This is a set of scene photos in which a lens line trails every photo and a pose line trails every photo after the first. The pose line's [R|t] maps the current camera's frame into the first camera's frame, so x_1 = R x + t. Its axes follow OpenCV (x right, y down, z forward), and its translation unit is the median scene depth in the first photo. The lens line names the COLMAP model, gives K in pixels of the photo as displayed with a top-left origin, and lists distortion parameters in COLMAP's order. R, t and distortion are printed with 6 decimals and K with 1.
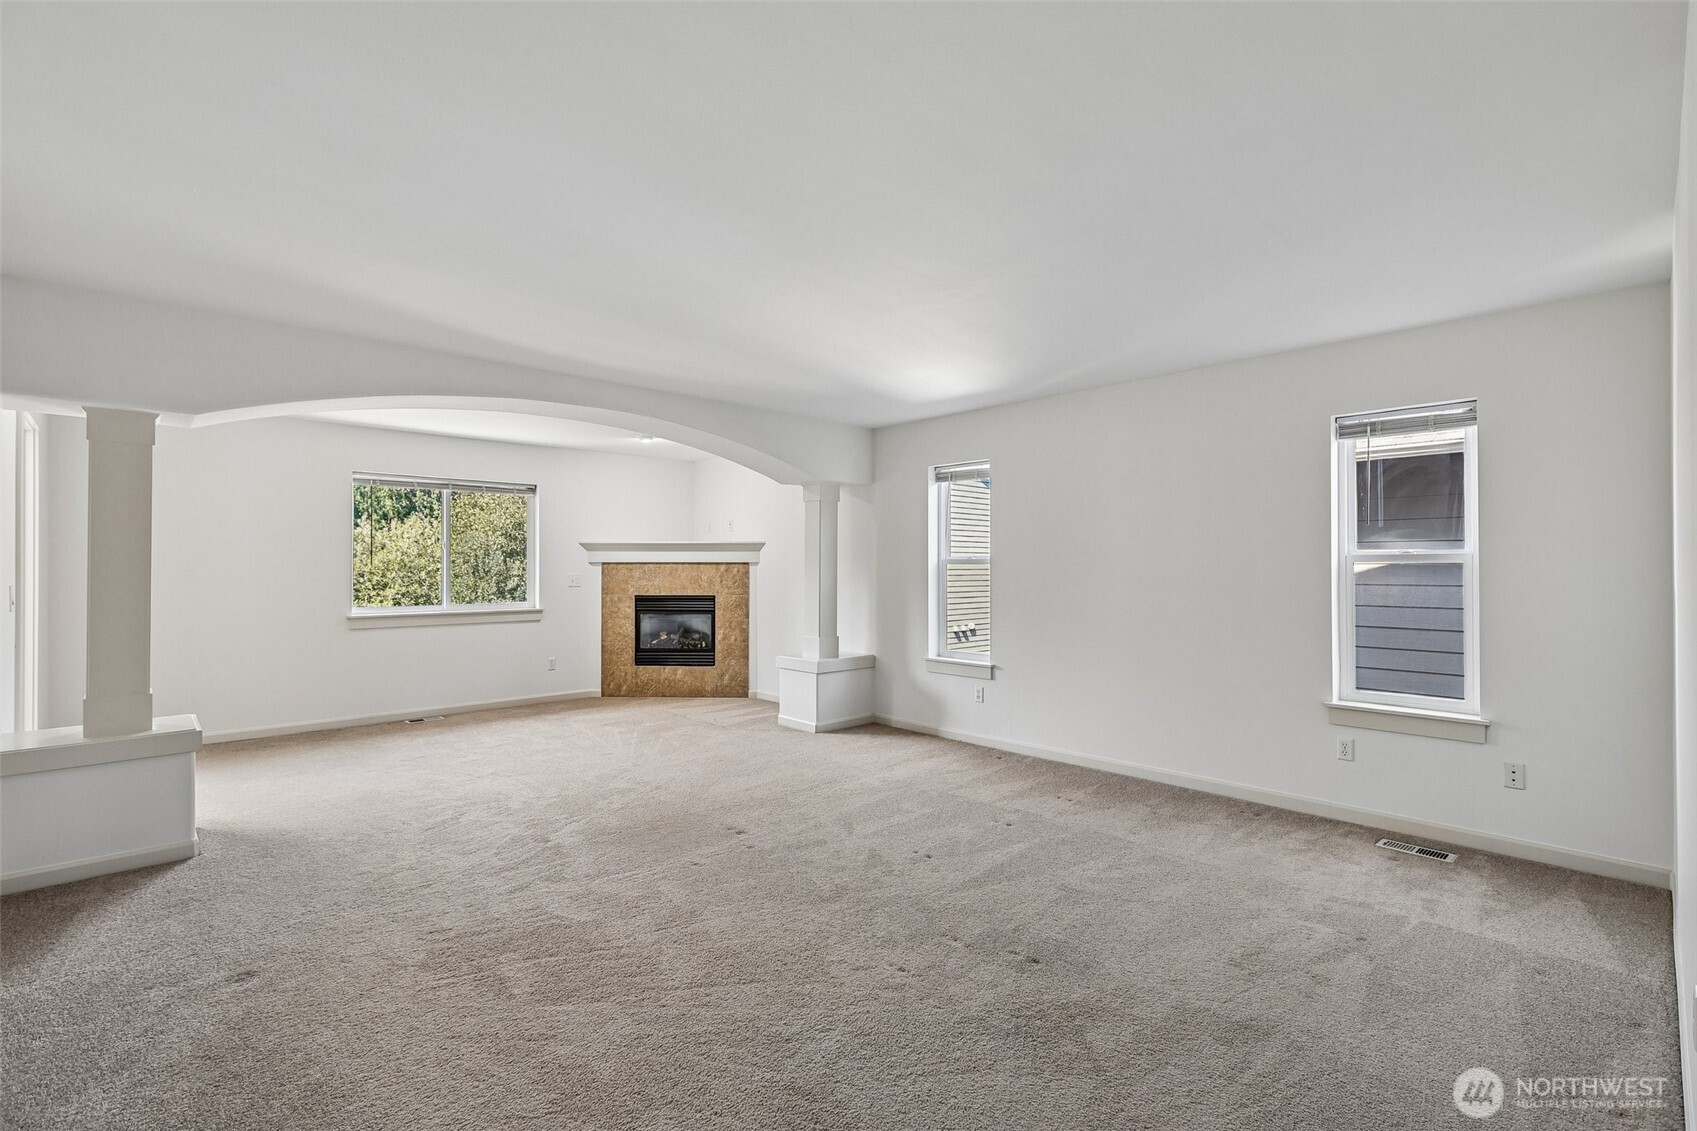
lens RADIAL K [[753.0, 0, 850.3], [0, 753.0, 561.1], [0, 0, 1]] dist [-0.000141, 0.001260]
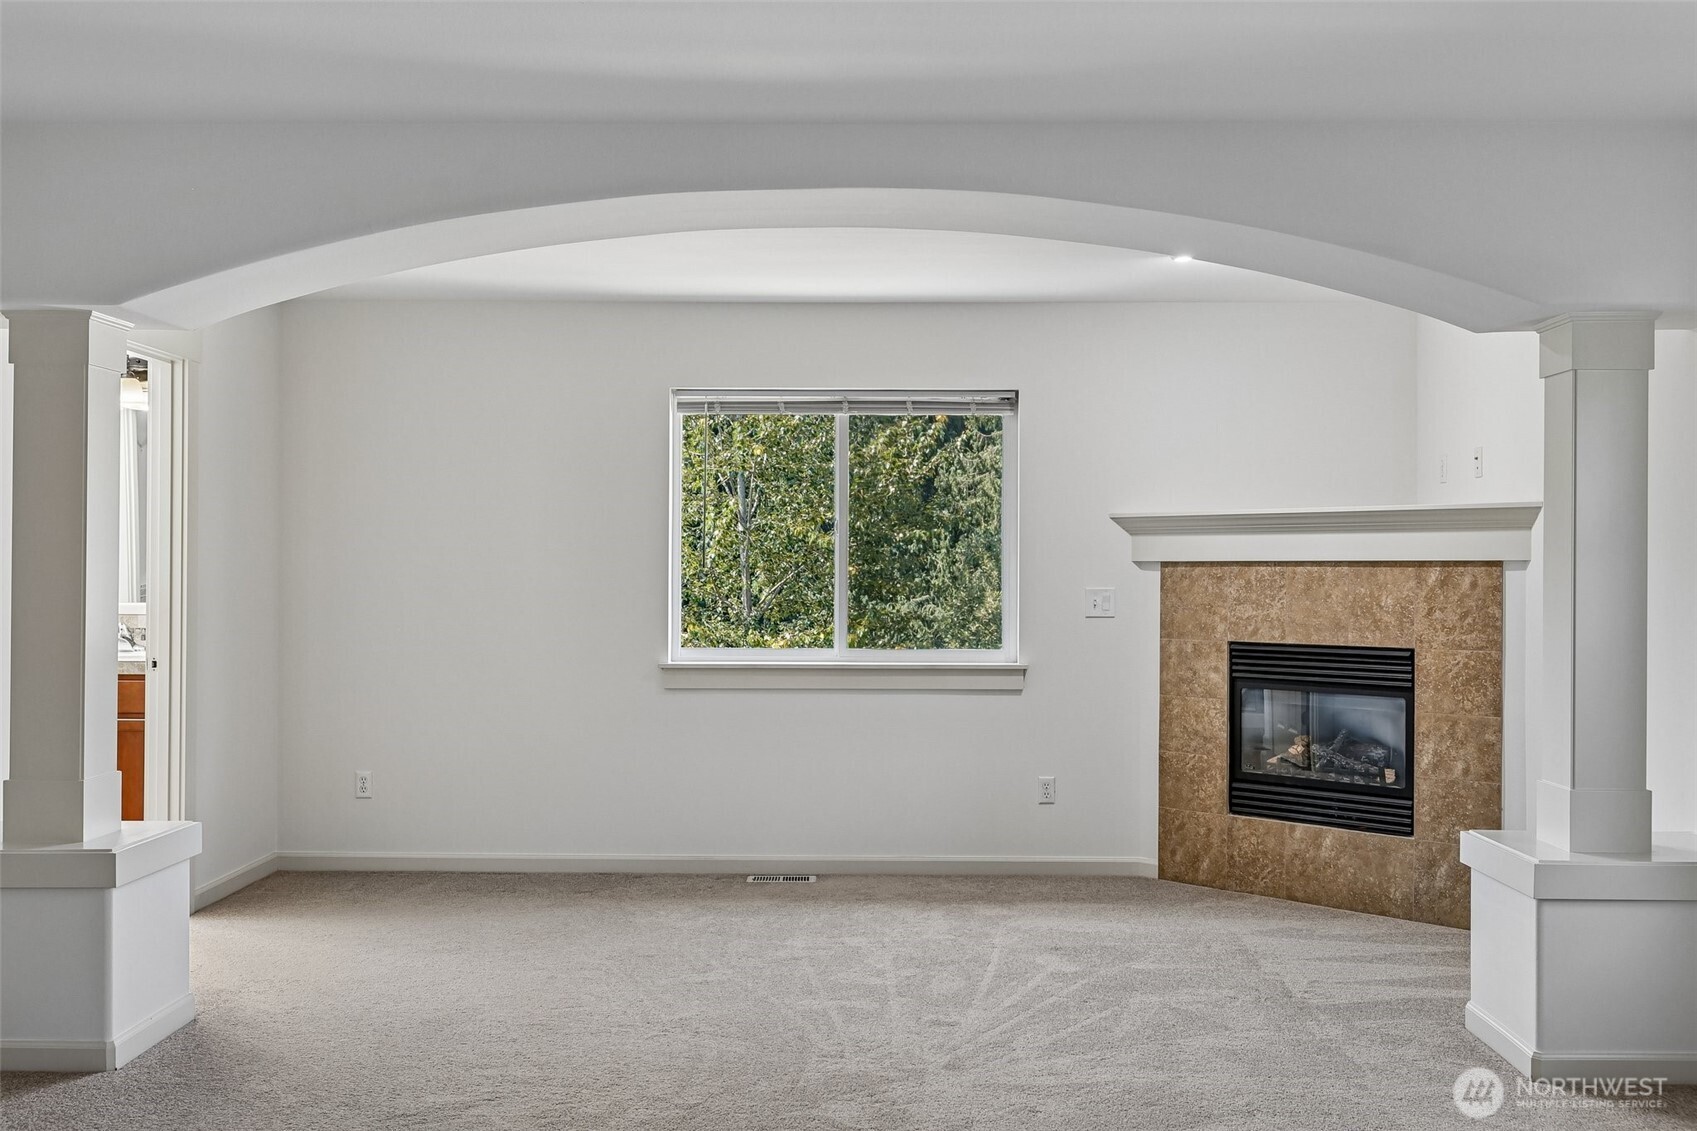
lens RADIAL K [[1625.7, 0, 848.2], [0, 1625.7, 569.5], [0, 0, 1]] dist [-0.000613, 0.000000]
pose [[0.720469, 0.001173, -0.693486, 0.178669], [0.002398, 0.999988, 0.004184, 0.001919], [0.693483, -0.004677, 0.720458, 0.220811]]
